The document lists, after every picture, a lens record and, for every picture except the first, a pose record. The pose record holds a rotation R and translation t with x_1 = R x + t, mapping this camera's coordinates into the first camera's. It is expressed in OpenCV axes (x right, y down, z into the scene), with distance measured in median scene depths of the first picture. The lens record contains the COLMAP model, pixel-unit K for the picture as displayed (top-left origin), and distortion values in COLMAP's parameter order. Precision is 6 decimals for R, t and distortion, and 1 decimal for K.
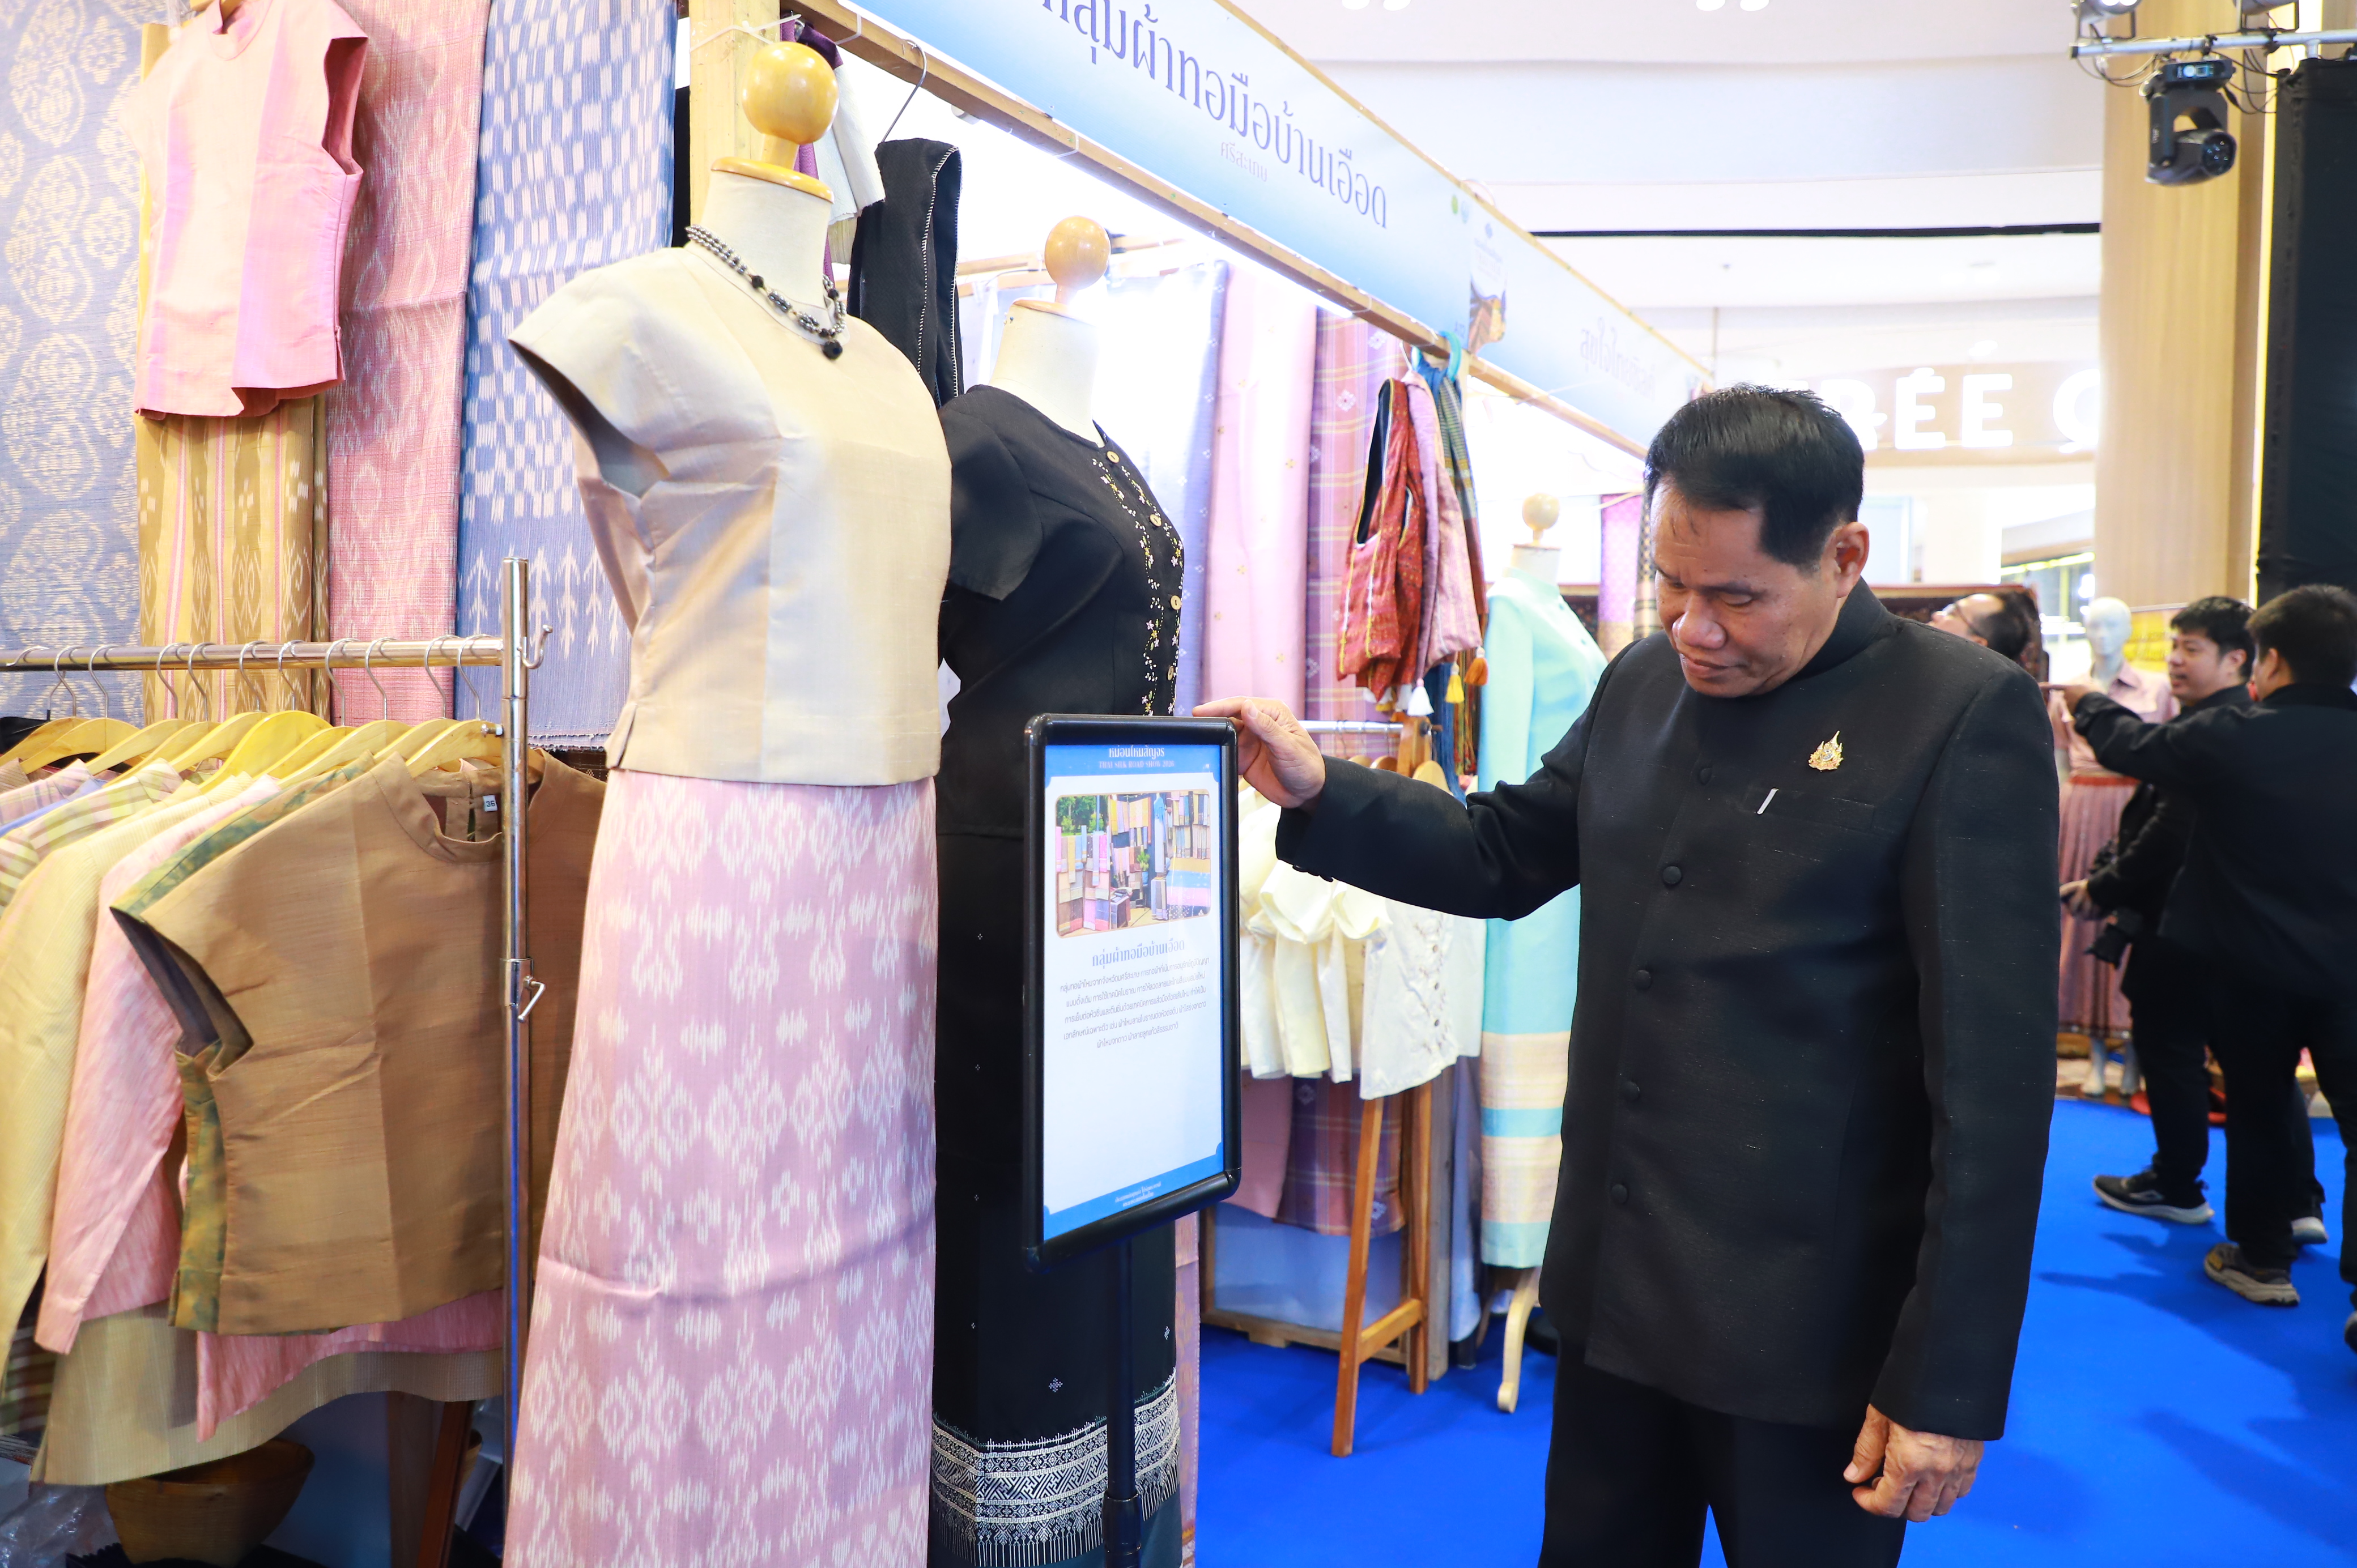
lens RADIAL K [[1777.1, 0, 1178.5], [0, 1777.1, 784.0], [0, 0, 1]] dist [0.005248, 0.004281]
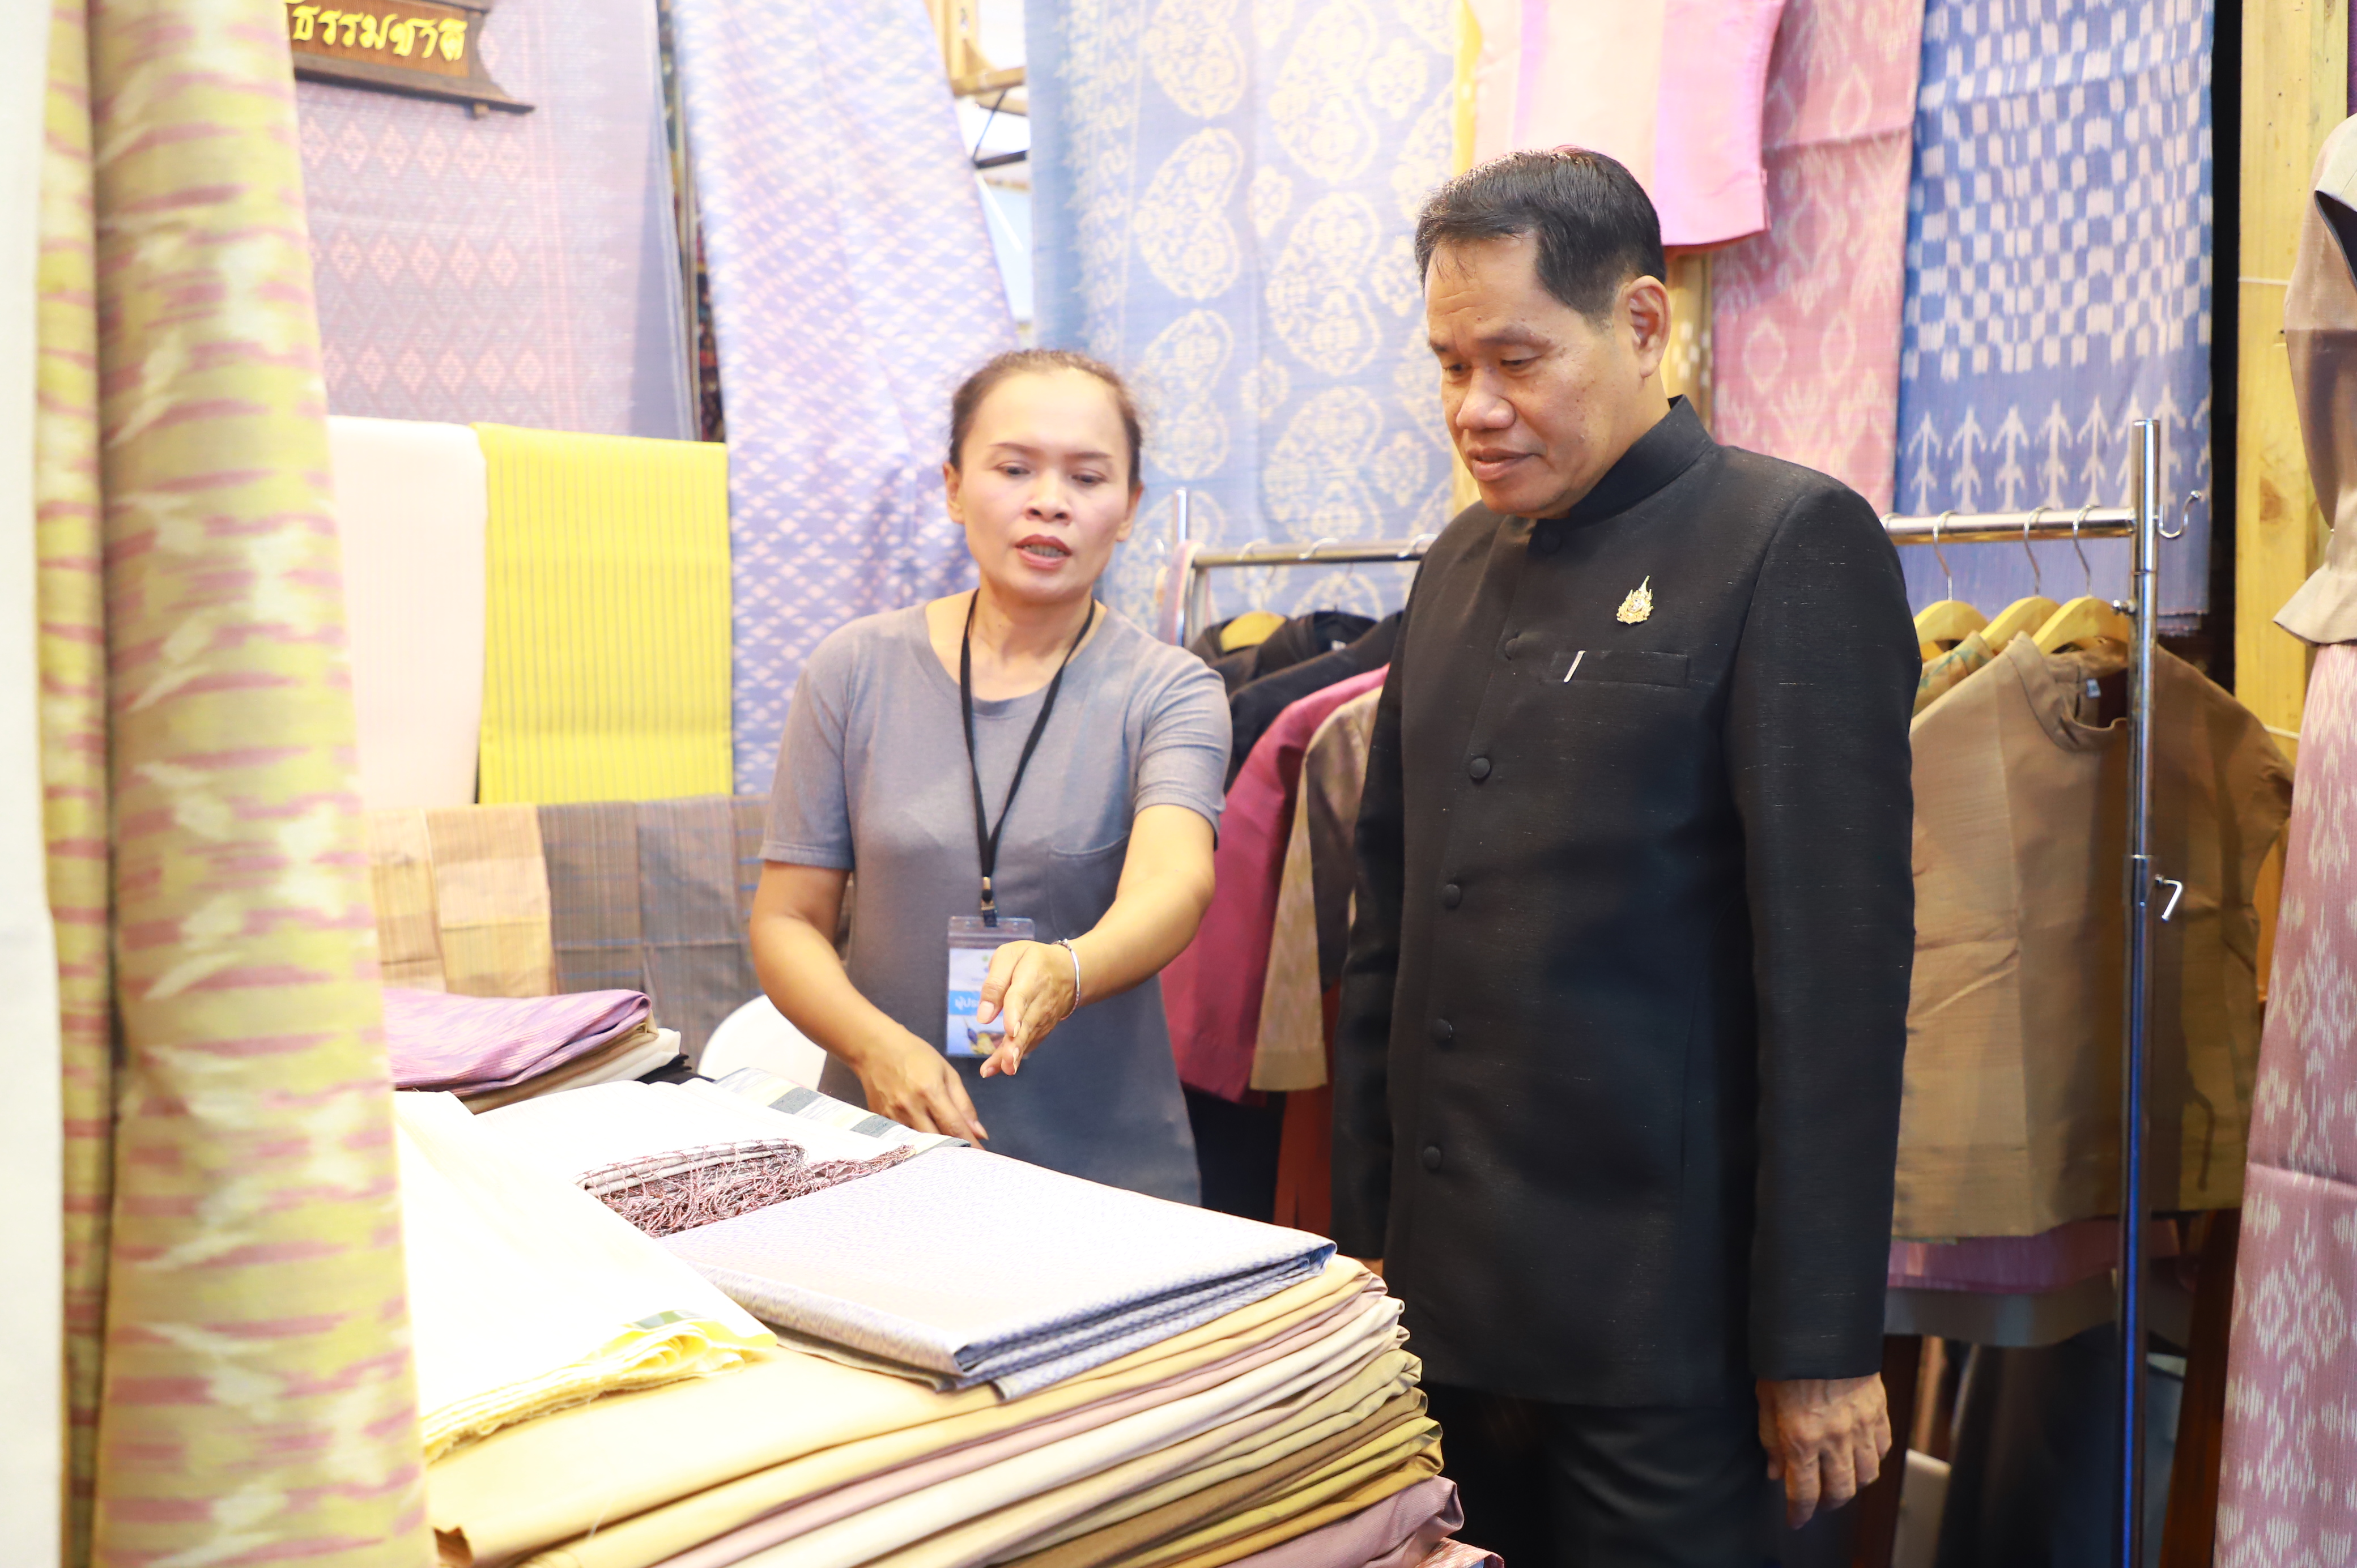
lens RADIAL K [[2583.8, 0, 1196.6], [0, 2583.8, 776.7], [0, 0, 1]] dist [0.008102, -0.011565]
pose [[0.949578, 0.004312, -0.313502, -0.334414], [0.001491, 0.999832, 0.018269, 0.025646], [0.313528, -0.017815, 0.949412, -0.338574]]
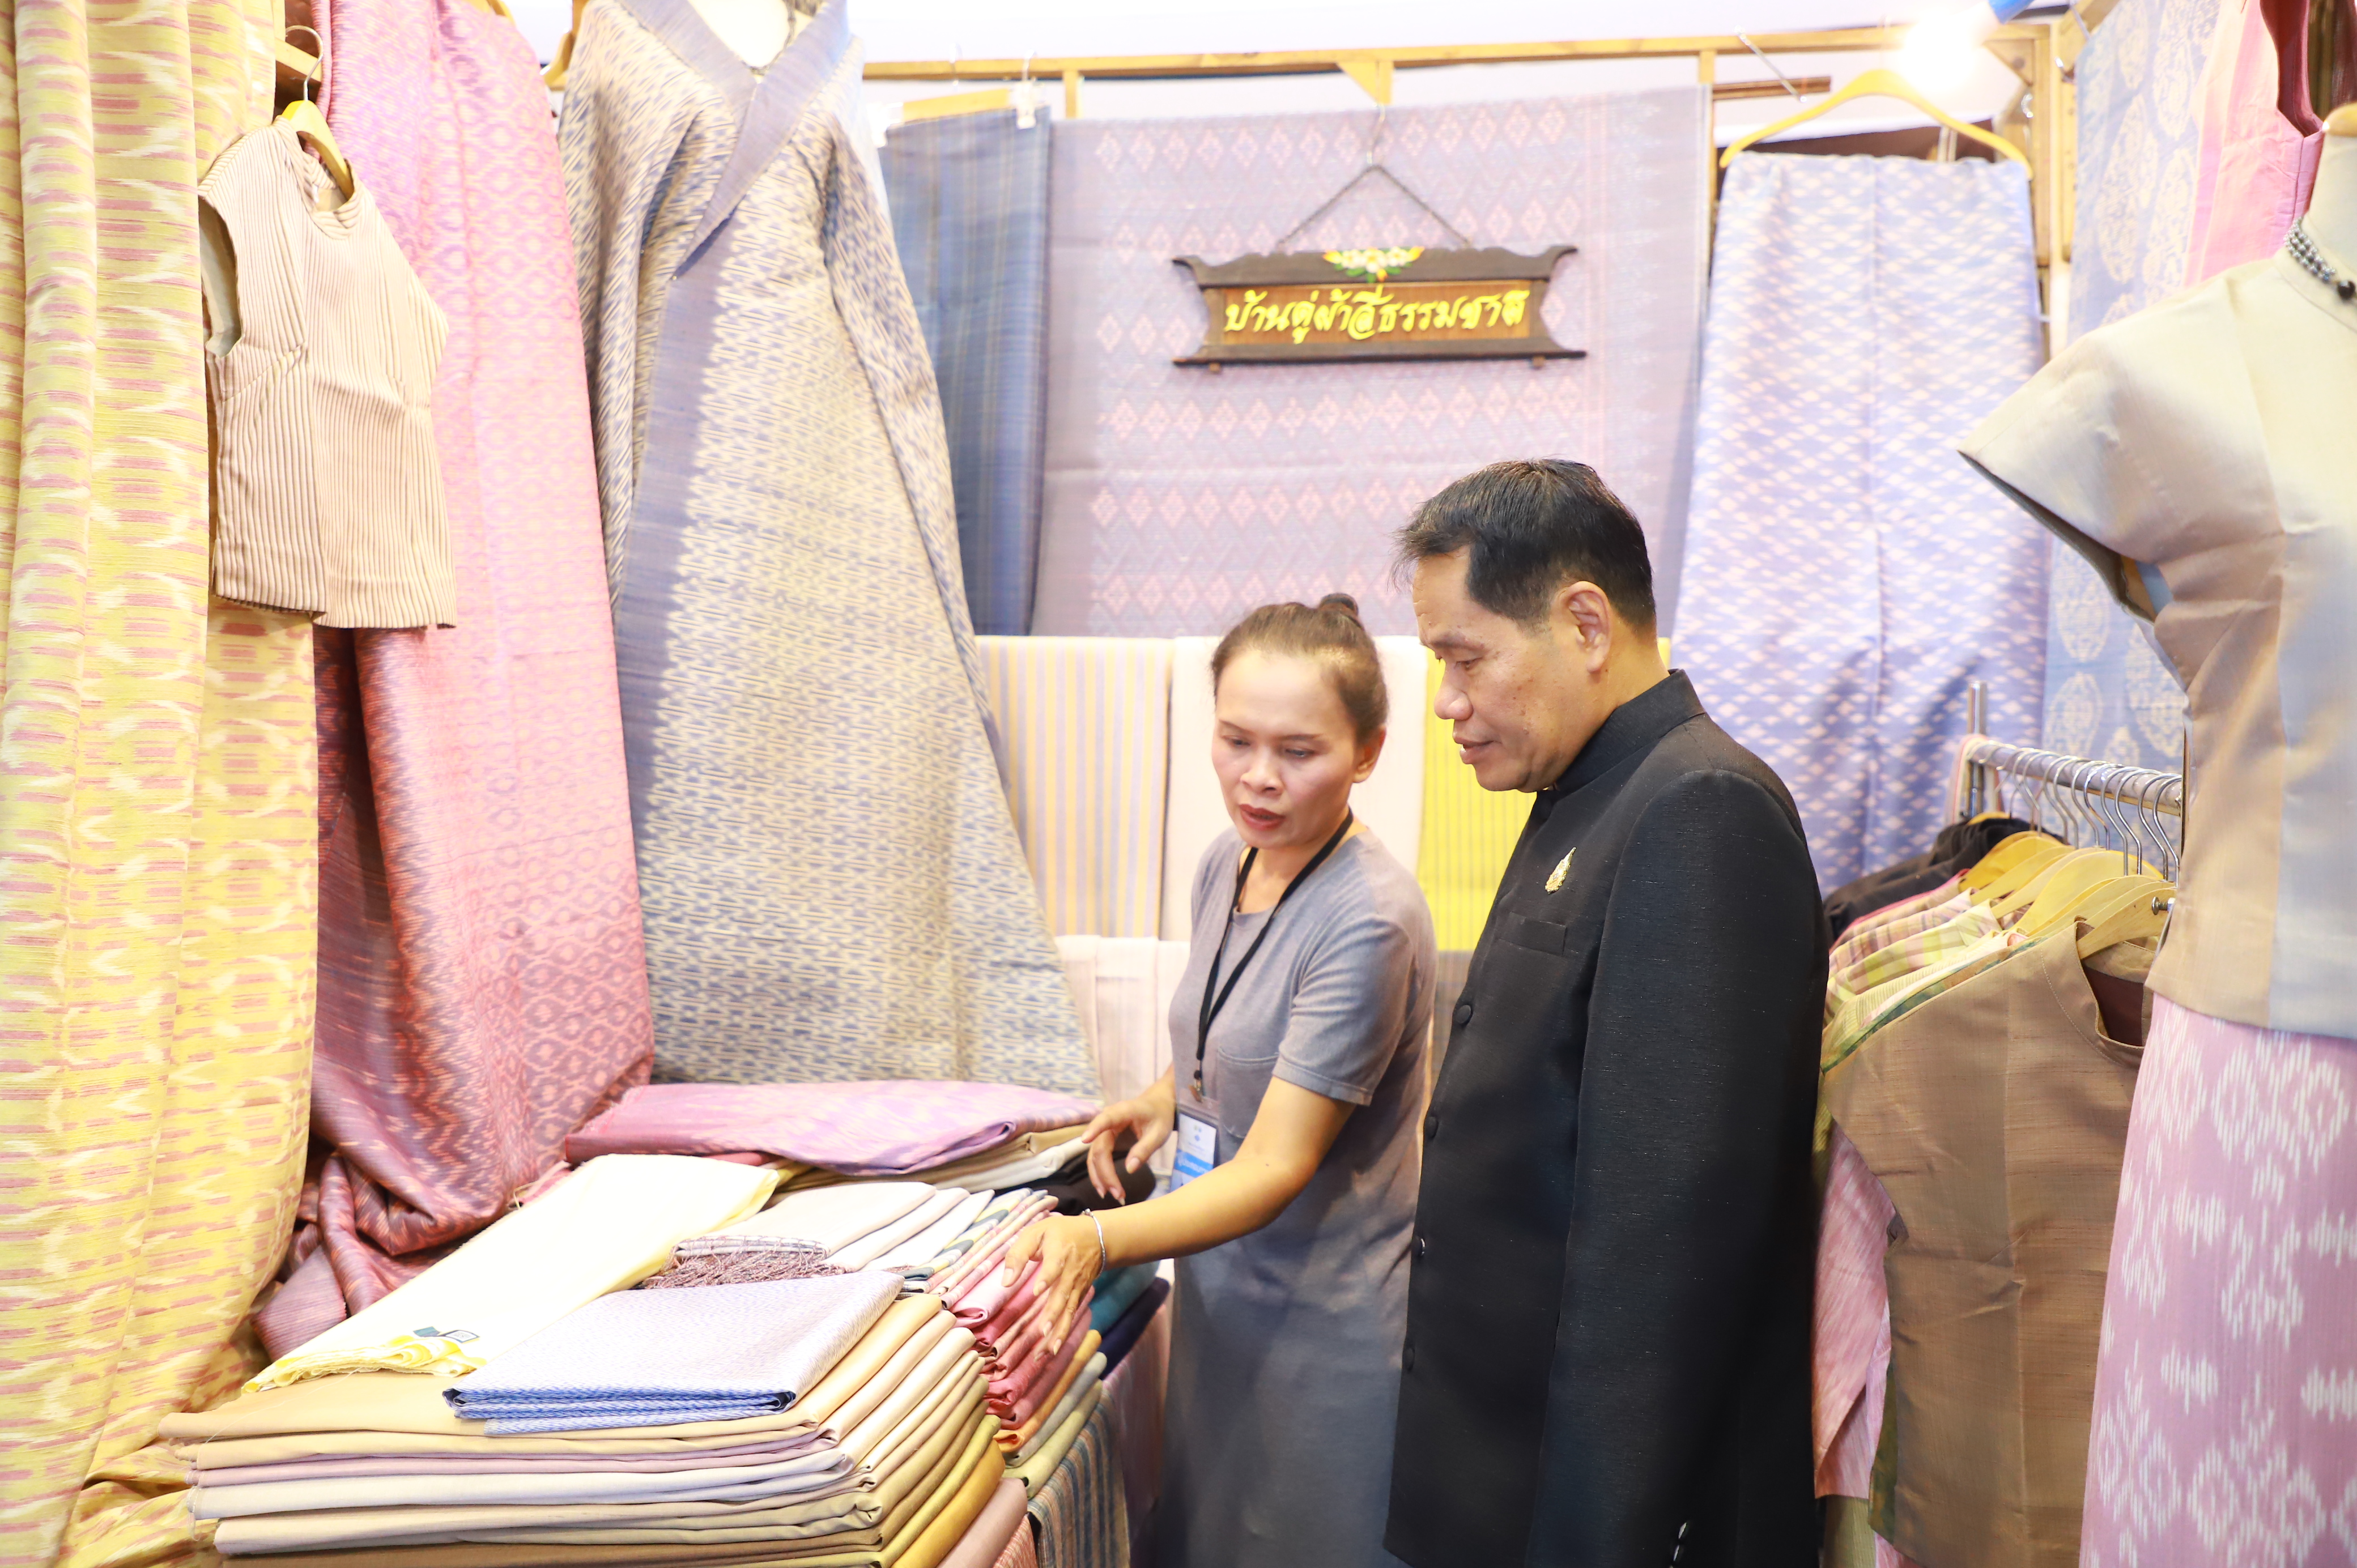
lens RADIAL K [[2424.8, 0, 1170.9], [0, 2424.8, 779.8], [0, 0, 1]] dist [0.001448, 0.001883]
pose [[0.337030, 0.024654, -0.941171, 0.364176], [-0.023591, 0.999564, 0.017736, -0.075116], [0.941198, 0.016226, 0.337465, 0.199262]]
